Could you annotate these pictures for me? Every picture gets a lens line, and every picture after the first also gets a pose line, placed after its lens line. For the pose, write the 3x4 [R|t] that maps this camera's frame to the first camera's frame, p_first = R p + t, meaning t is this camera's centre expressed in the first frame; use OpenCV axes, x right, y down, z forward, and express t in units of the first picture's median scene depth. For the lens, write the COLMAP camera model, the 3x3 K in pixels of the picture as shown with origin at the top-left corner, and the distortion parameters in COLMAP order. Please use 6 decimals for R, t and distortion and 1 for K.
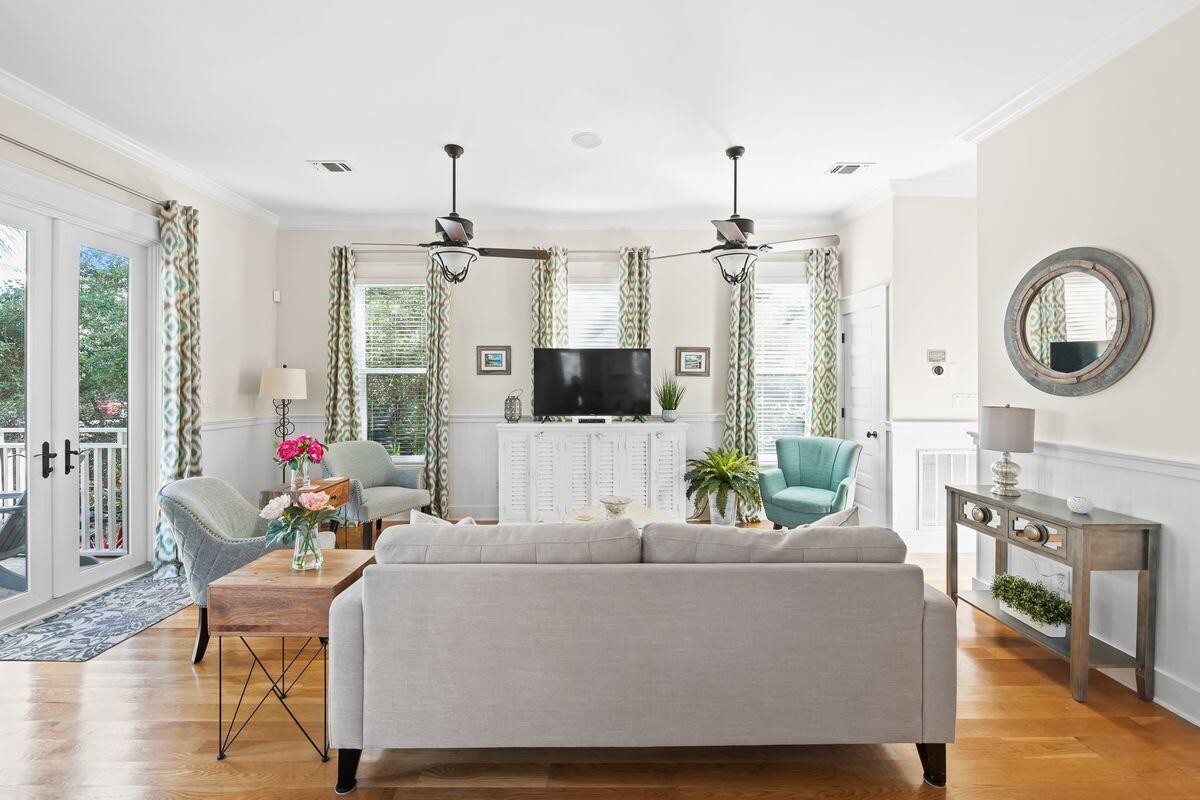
lens RADIAL K [[490.2, 0, 599.7], [0, 490.2, 388.7], [0, 0, 1]] dist [-0.002067, -0.000227]
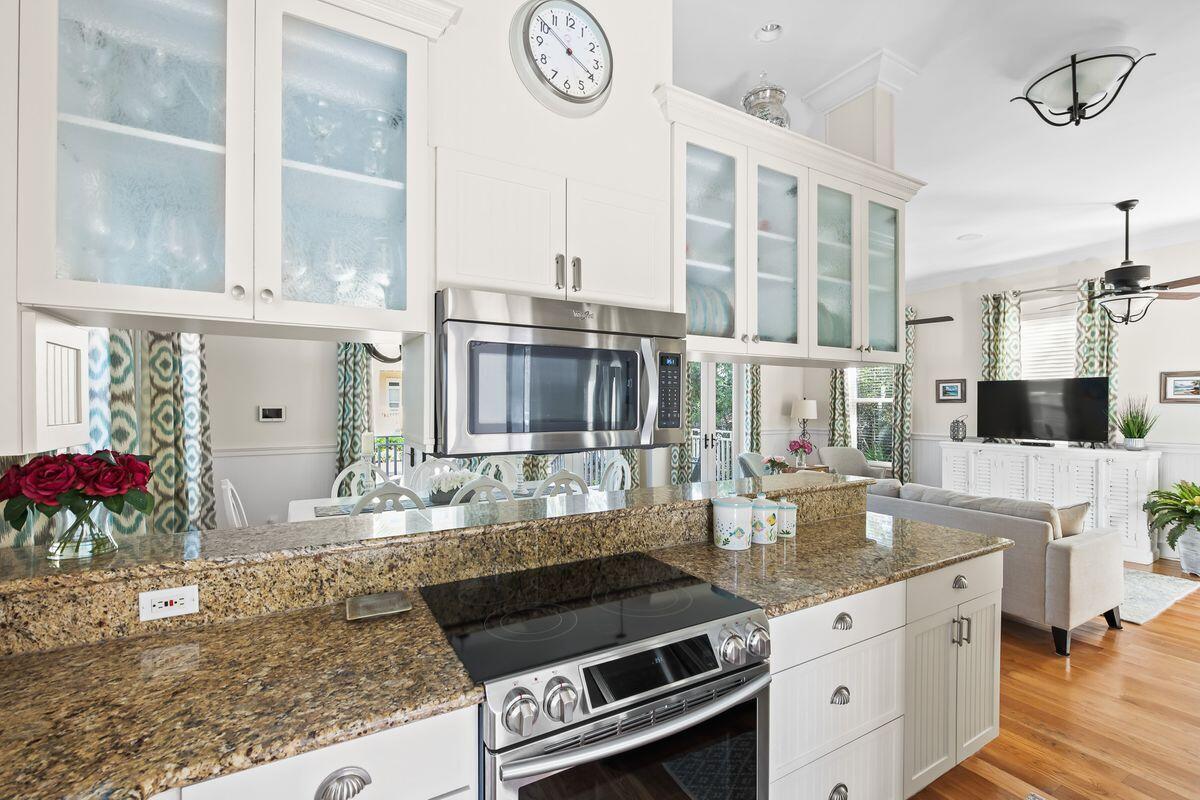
lens RADIAL K [[512.7, 0, 599.0], [0, 512.7, 396.8], [0, 0, 1]] dist [-0.010173, -0.000168]
pose [[0.490565, -0.013970, -0.871293, 0.498753], [-0.006356, 0.999788, -0.019608, -0.013172], [0.871382, 0.015157, 0.490372, -0.430836]]
